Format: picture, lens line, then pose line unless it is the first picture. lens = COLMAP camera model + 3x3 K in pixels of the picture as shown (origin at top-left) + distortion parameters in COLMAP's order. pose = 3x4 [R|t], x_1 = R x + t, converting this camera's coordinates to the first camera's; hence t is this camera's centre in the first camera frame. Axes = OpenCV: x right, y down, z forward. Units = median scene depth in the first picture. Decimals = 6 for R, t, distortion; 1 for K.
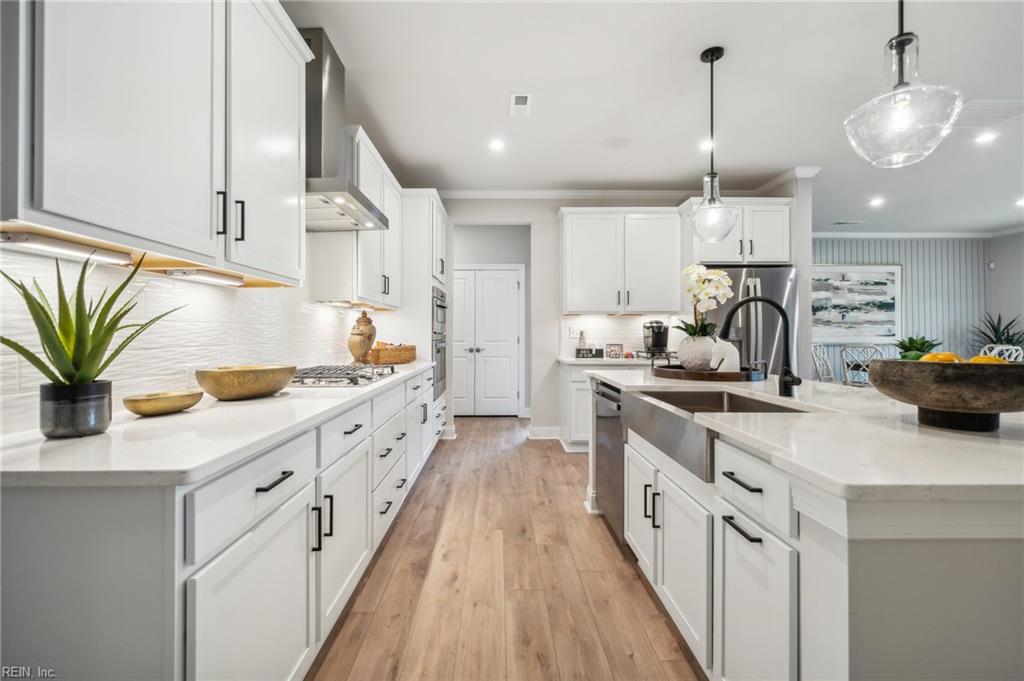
lens RADIAL K [[435.2, 0, 506.2], [0, 435.2, 333.3], [0, 0, 1]] dist [-0.003422, -0.000261]
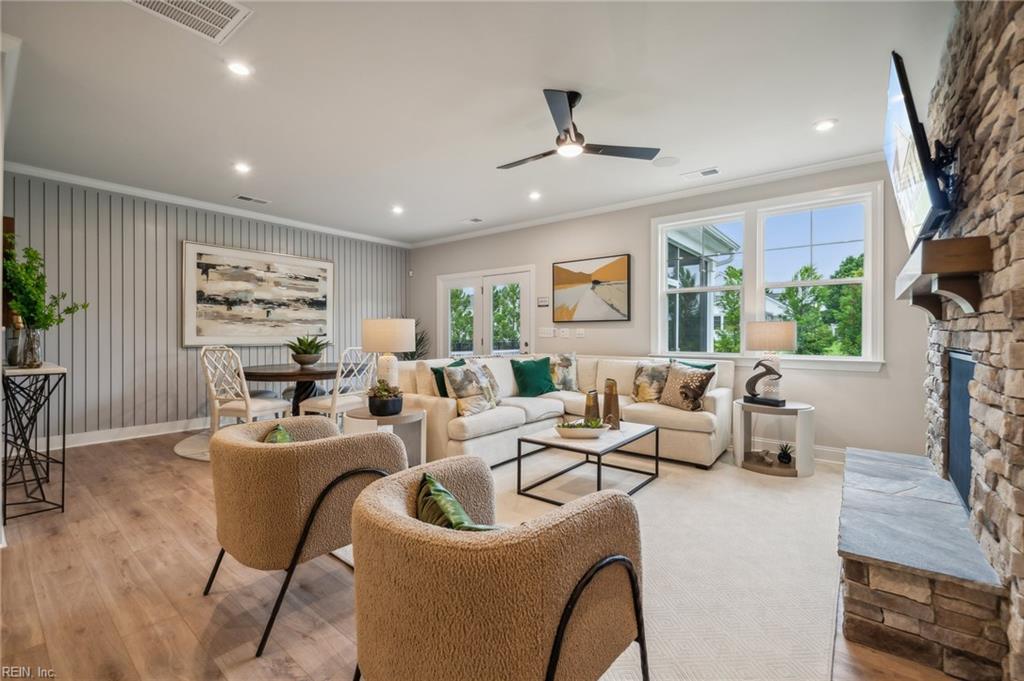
lens RADIAL K [[435.2, 0, 517.2], [0, 435.2, 337.6], [0, 0, 1]] dist [-0.003422, -0.000261]
pose [[0.620929, -0.003323, 0.783860, 0.619064], [-0.007351, 0.999922, 0.010062, -0.004165], [-0.783832, -0.012010, 0.620856, 0.122350]]
